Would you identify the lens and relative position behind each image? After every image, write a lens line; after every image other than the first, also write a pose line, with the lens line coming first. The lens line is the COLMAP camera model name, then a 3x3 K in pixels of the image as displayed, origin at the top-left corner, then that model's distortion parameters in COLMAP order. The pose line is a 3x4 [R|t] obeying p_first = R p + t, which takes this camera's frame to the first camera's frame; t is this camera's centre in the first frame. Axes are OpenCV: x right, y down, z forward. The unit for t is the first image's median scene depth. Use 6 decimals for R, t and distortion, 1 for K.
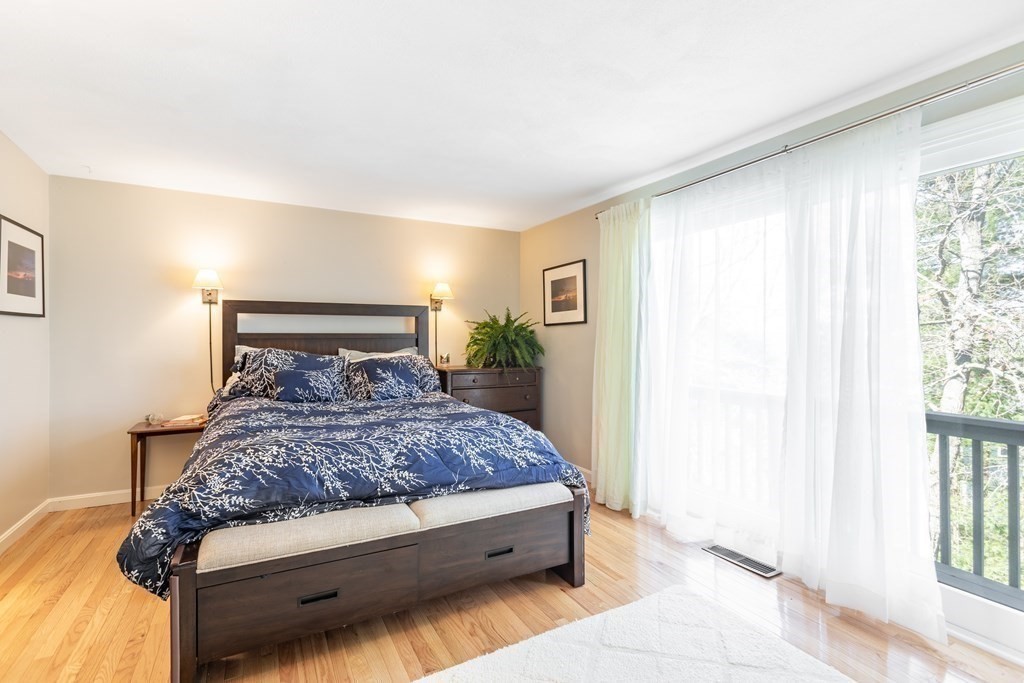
lens RADIAL K [[488.9, 0, 473.8], [0, 488.9, 322.0], [0, 0, 1]] dist [-0.021242, 0.015333]
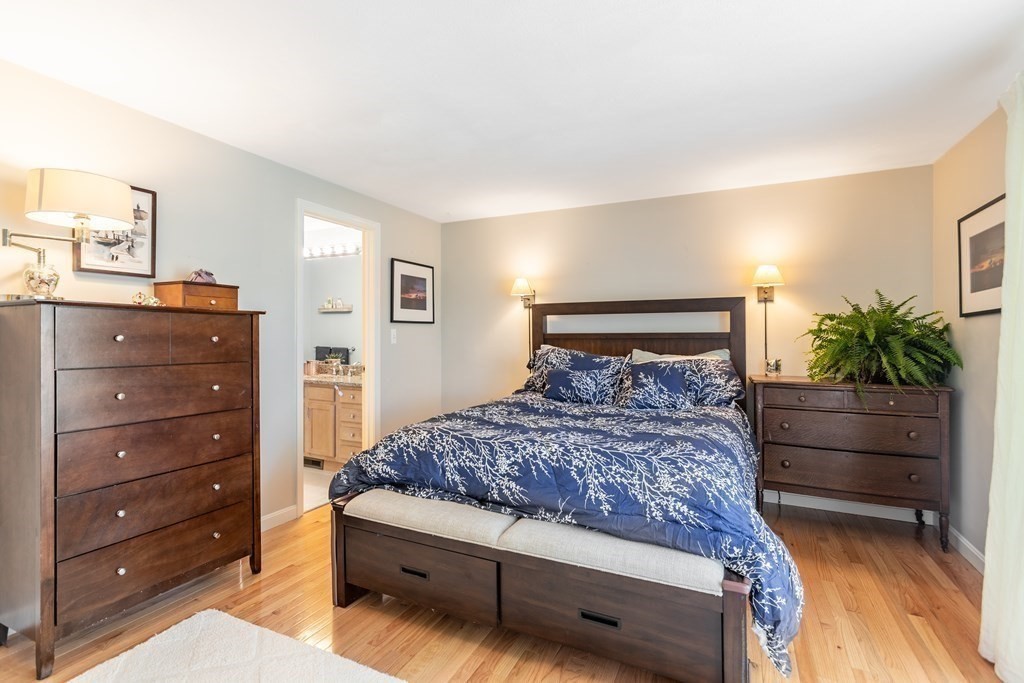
lens RADIAL K [[488.9, 0, 473.8], [0, 488.9, 322.0], [0, 0, 1]] dist [-0.021242, 0.015333]
pose [[0.574855, -0.026103, -0.817839, 0.400607], [0.027338, 0.999546, -0.012686, 0.007799], [0.817798, -0.015066, 0.575308, 0.281503]]
